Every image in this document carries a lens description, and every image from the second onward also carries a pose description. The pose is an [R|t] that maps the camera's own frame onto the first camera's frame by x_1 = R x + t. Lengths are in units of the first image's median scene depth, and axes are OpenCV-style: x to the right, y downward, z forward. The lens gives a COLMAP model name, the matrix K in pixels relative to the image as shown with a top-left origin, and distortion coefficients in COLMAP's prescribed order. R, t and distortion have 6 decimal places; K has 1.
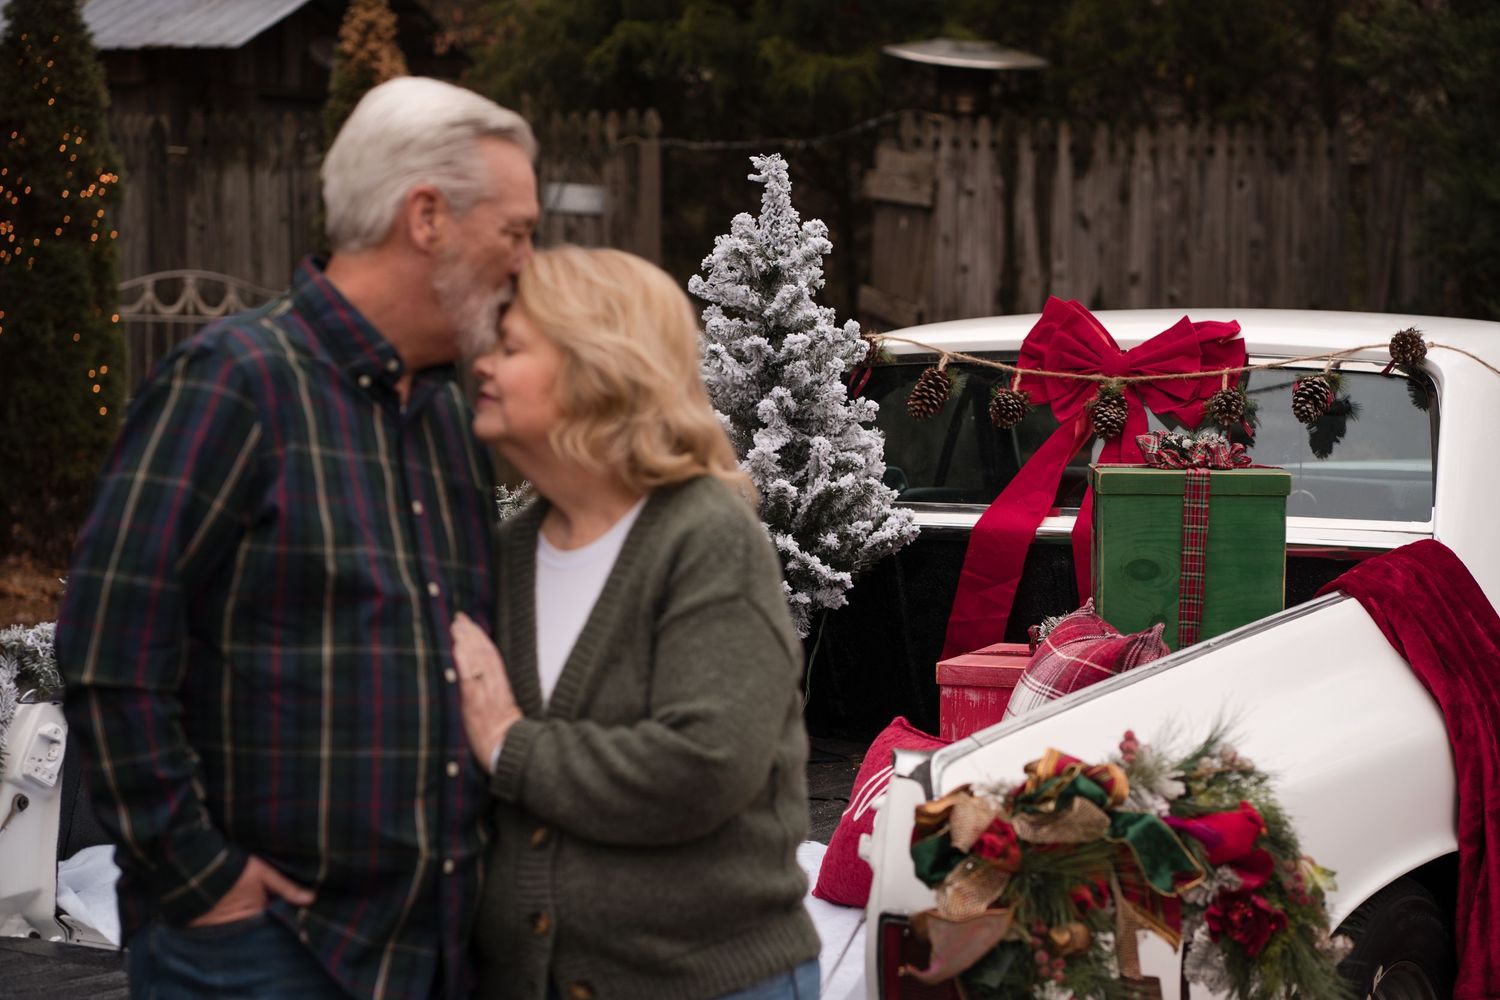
lens RADIAL K [[3919.4, 0, 742.4], [0, 3919.4, 499.5], [0, 0, 1]] dist [-0.040522, 0.000000]
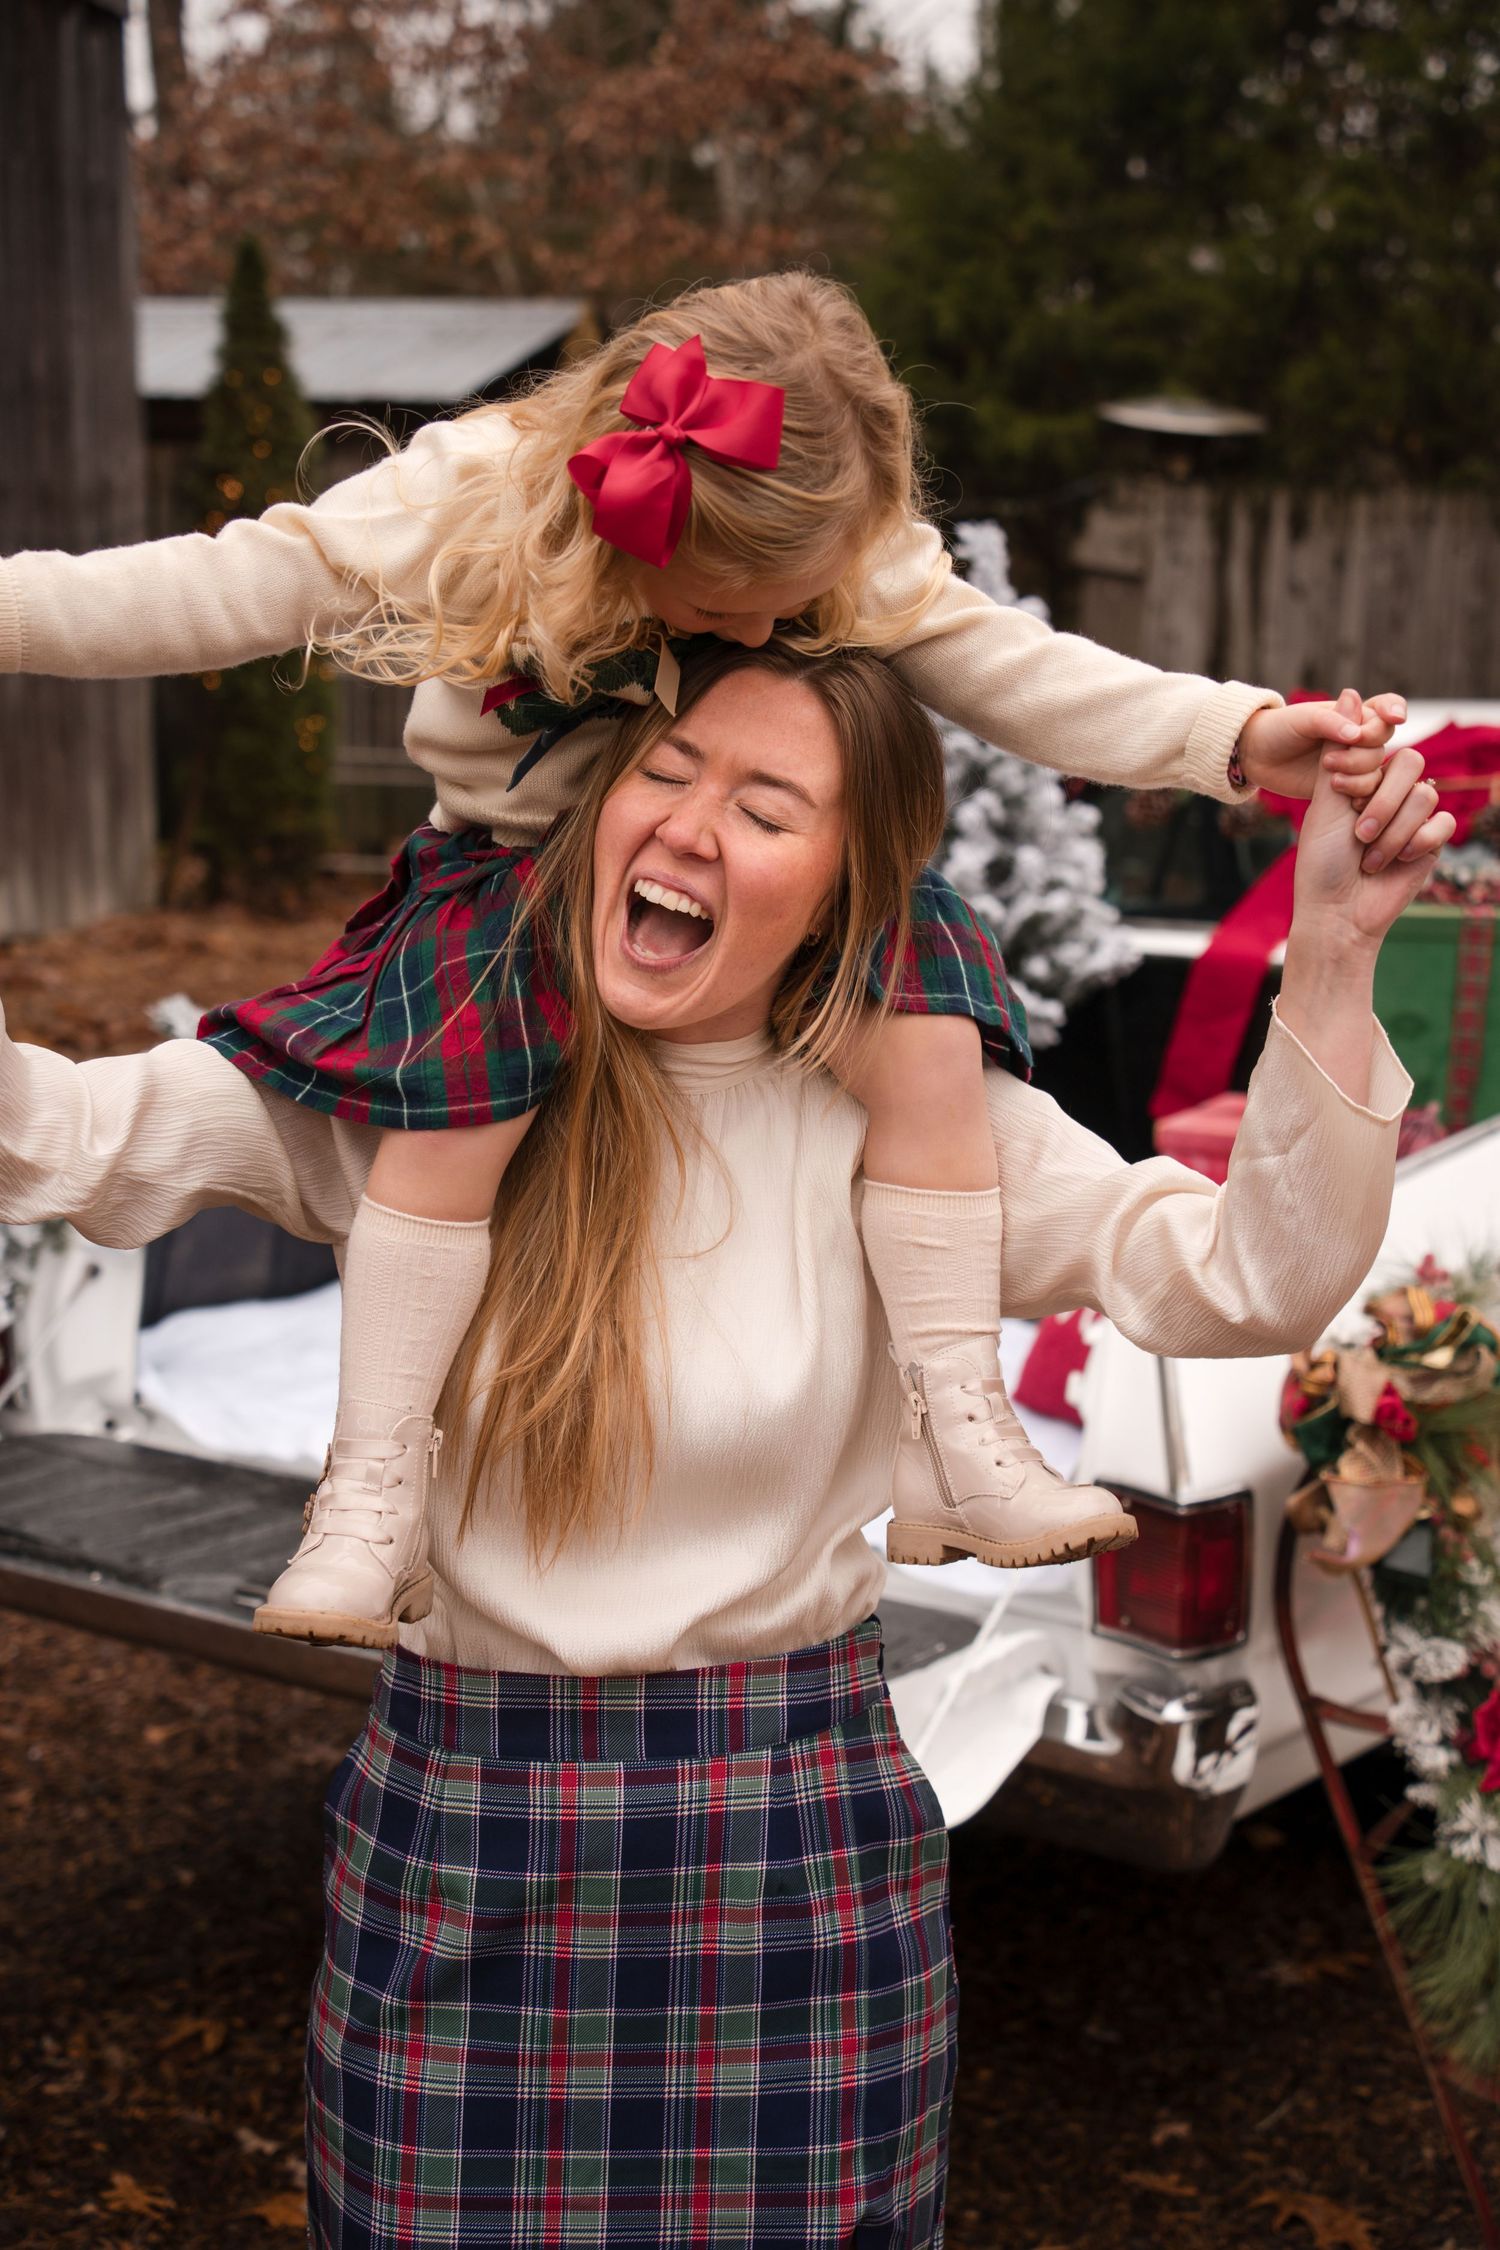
lens RADIAL K [[2826.2, 0, 755.5], [0, 2826.2, 1110.1], [0, 0, 1]] dist [0.142330, 0.000000]
pose [[0.997503, 0.029778, -0.064039, 0.000539], [-0.021834, 0.992369, 0.121353, -0.025074], [0.067164, -0.119652, 0.990541, 0.259882]]
